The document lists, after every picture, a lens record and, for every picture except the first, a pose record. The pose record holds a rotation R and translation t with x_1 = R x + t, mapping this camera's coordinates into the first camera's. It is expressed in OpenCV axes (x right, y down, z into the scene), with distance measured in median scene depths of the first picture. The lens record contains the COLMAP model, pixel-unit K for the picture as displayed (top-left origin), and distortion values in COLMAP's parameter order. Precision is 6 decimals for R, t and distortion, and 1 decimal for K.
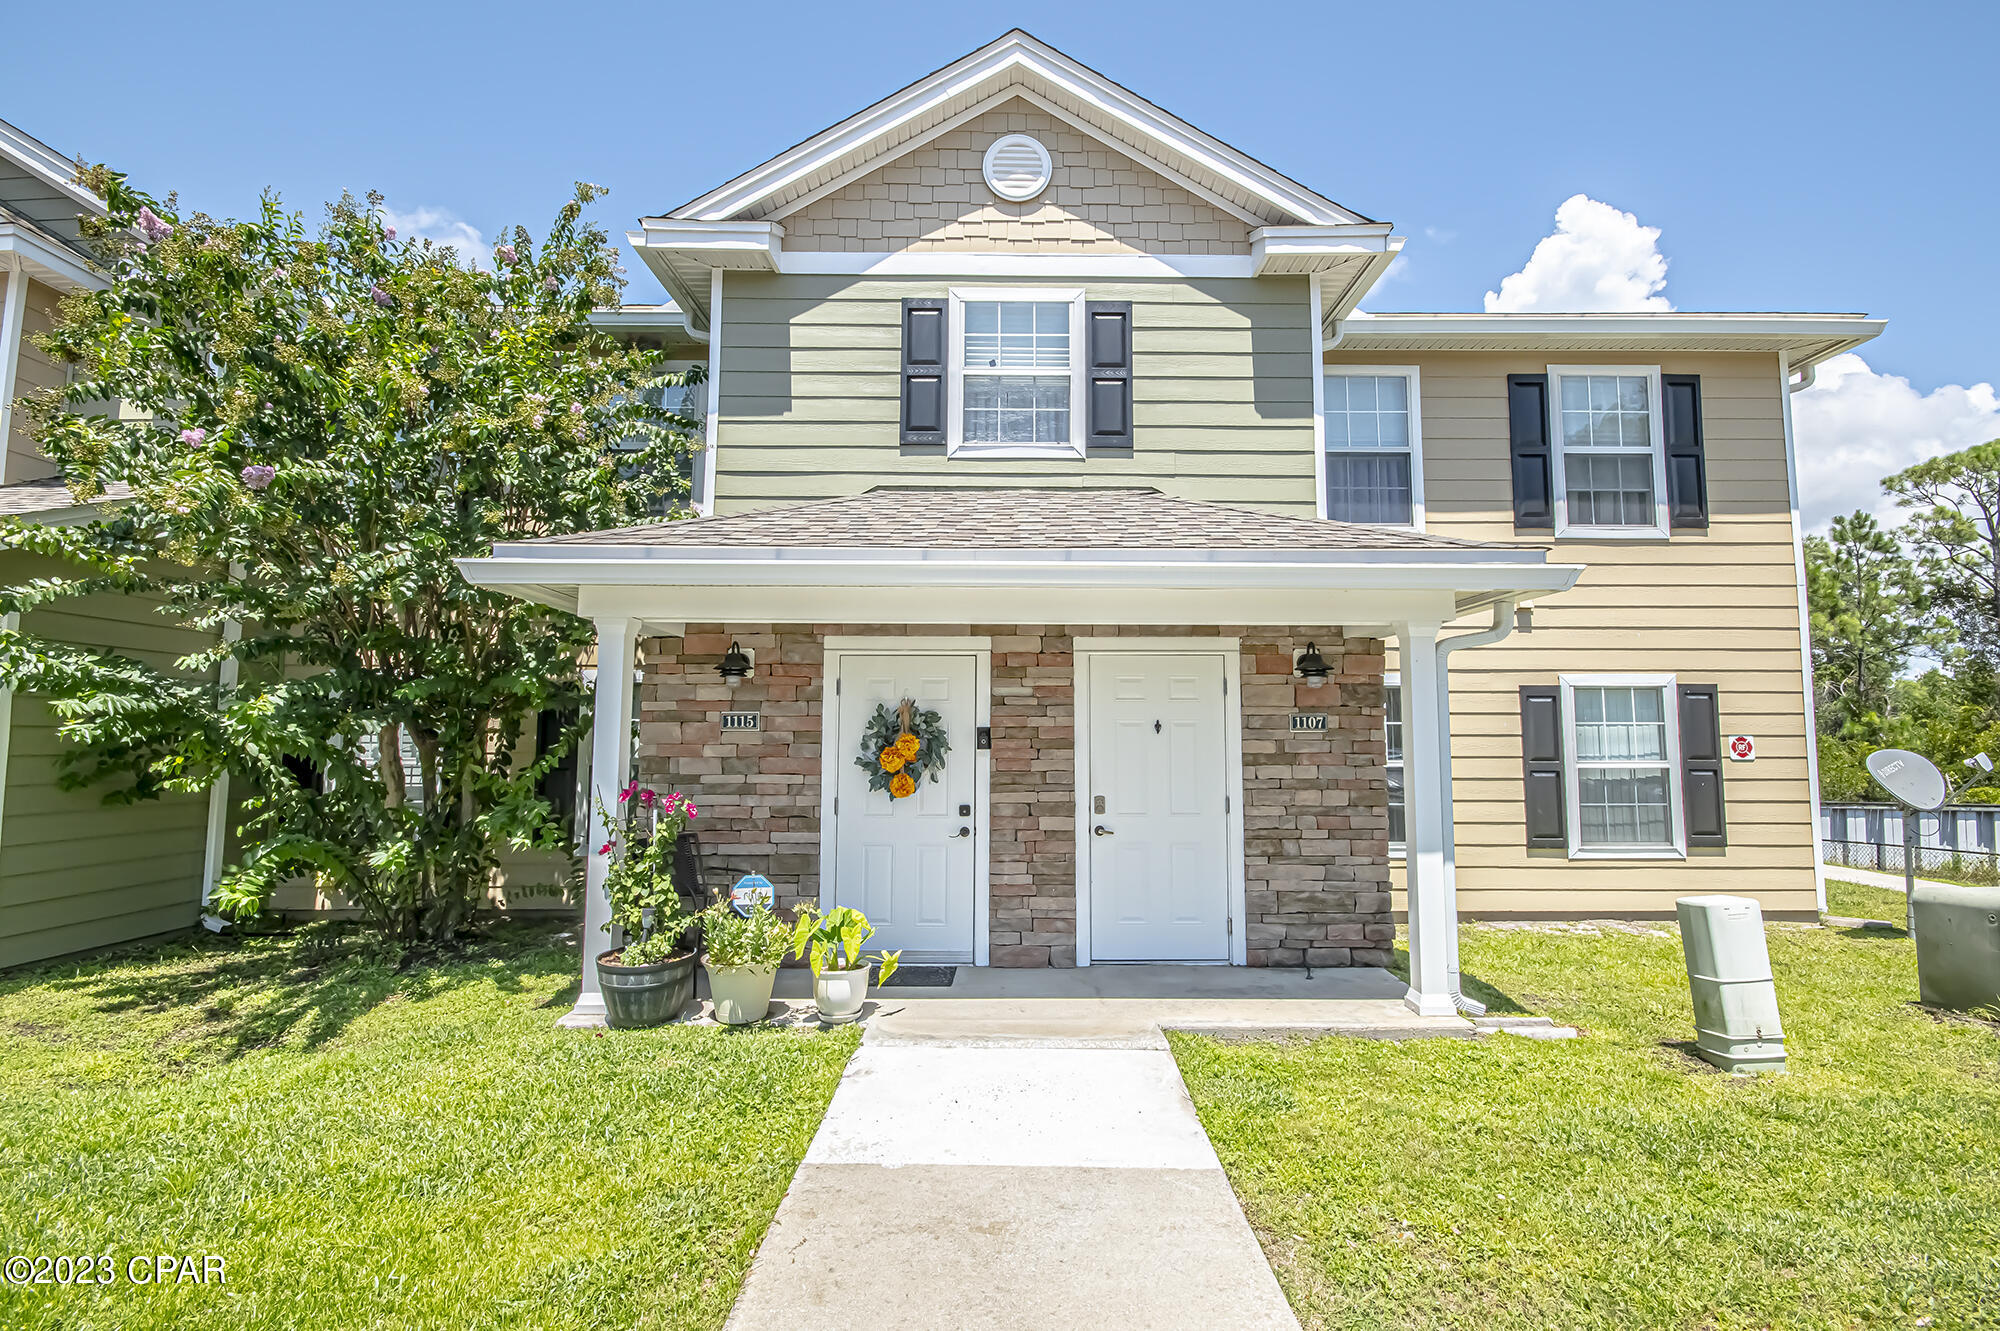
lens RADIAL K [[880.7, 0, 1010.7], [0, 880.7, 664.5], [0, 0, 1]] dist [-0.001781, -0.003500]
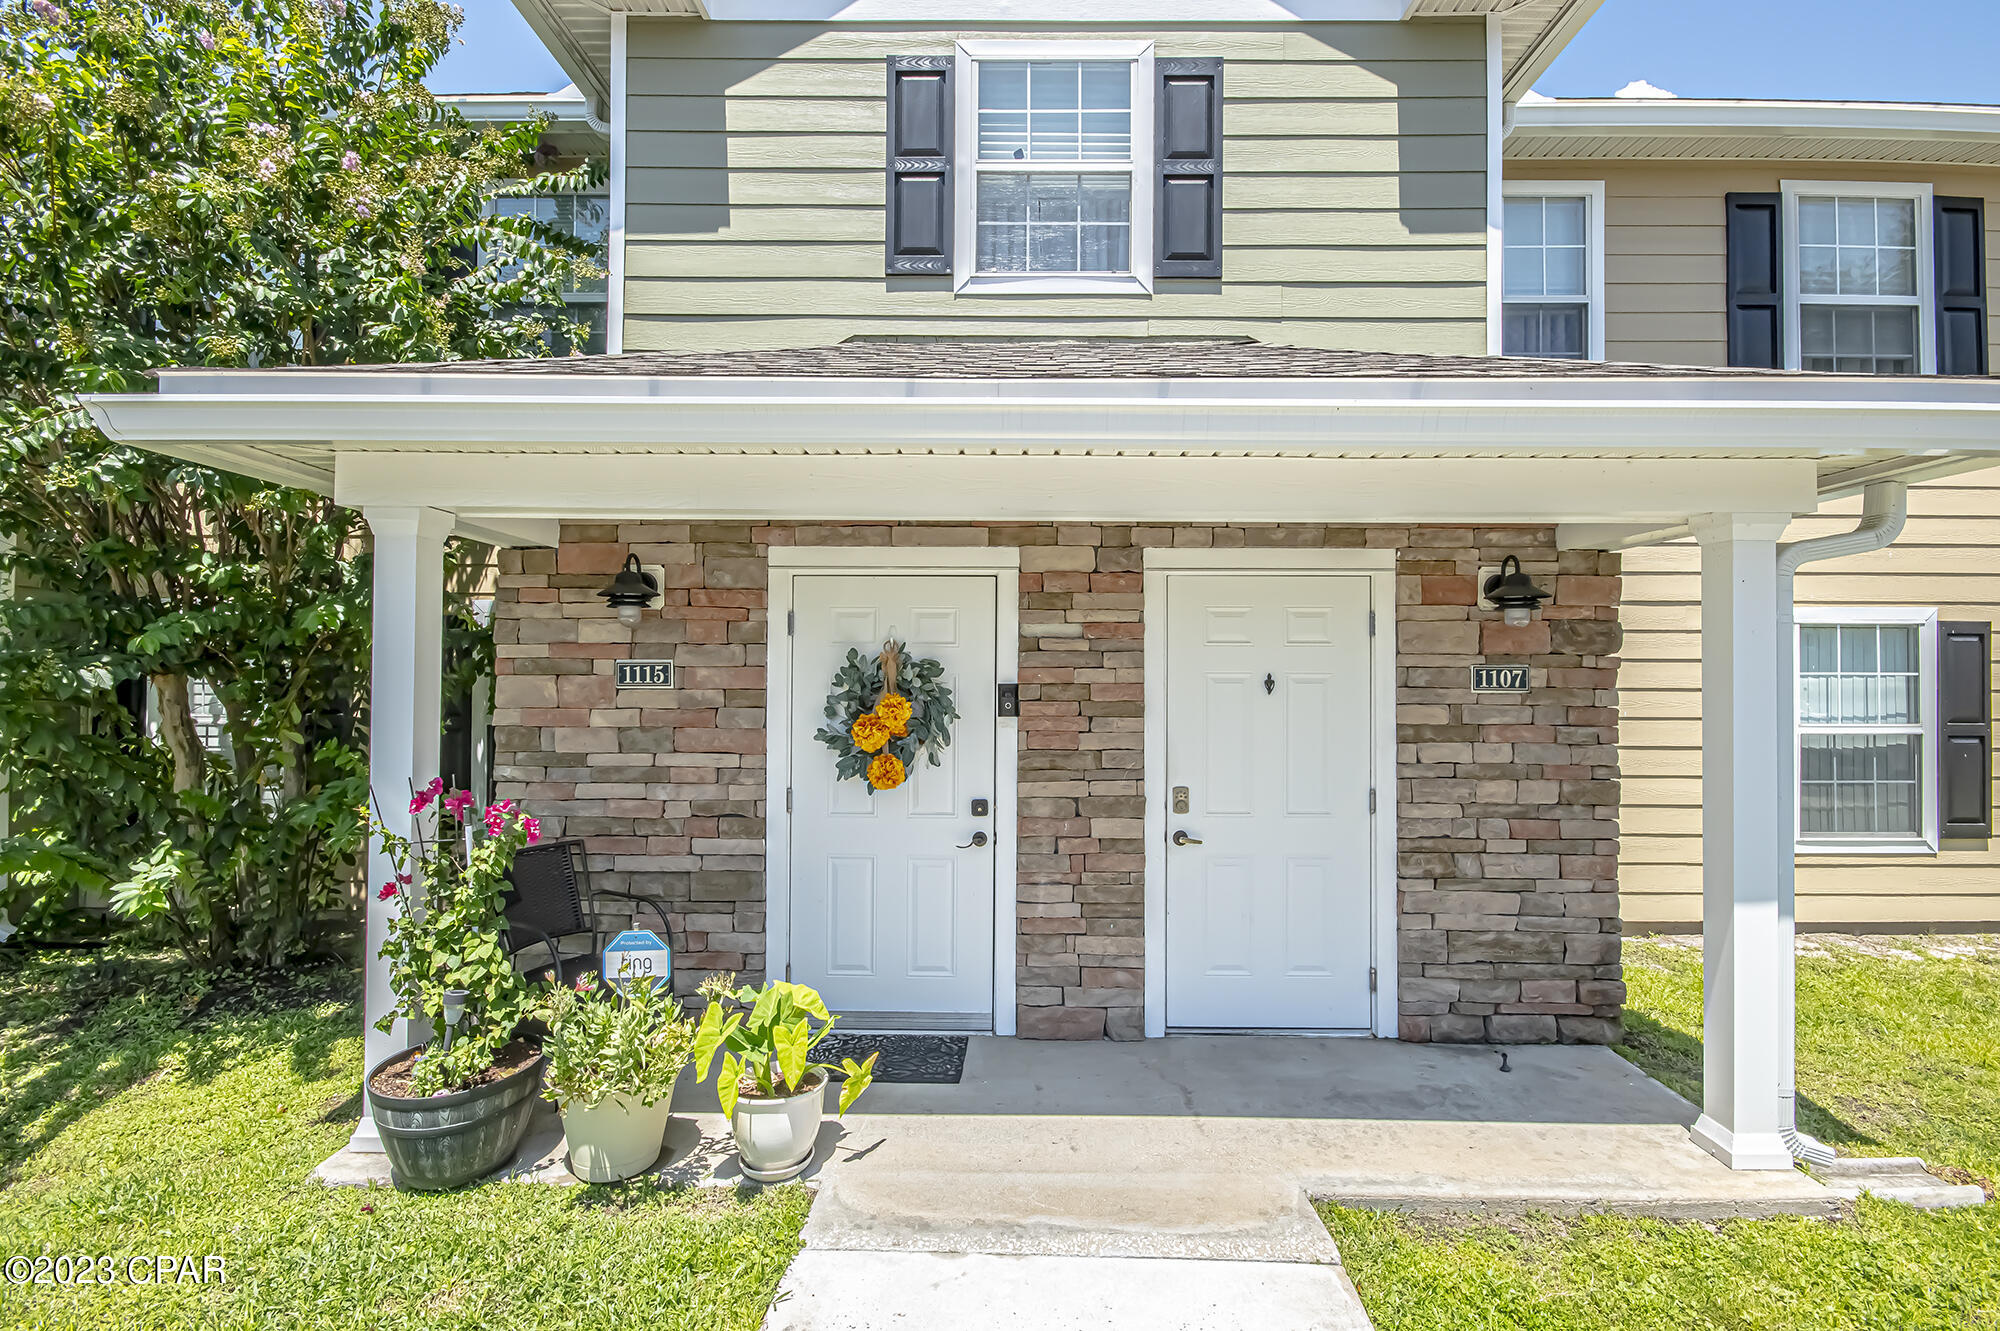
lens RADIAL K [[903.2, 0, 1009.0], [0, 903.2, 675.1], [0, 0, 1]] dist [-0.000939, -0.000302]
pose [[0.999842, 0.003271, -0.017462, -0.017910], [-0.001808, 0.996533, 0.083179, 0.007648], [0.017673, -0.083135, 0.996382, 0.317957]]
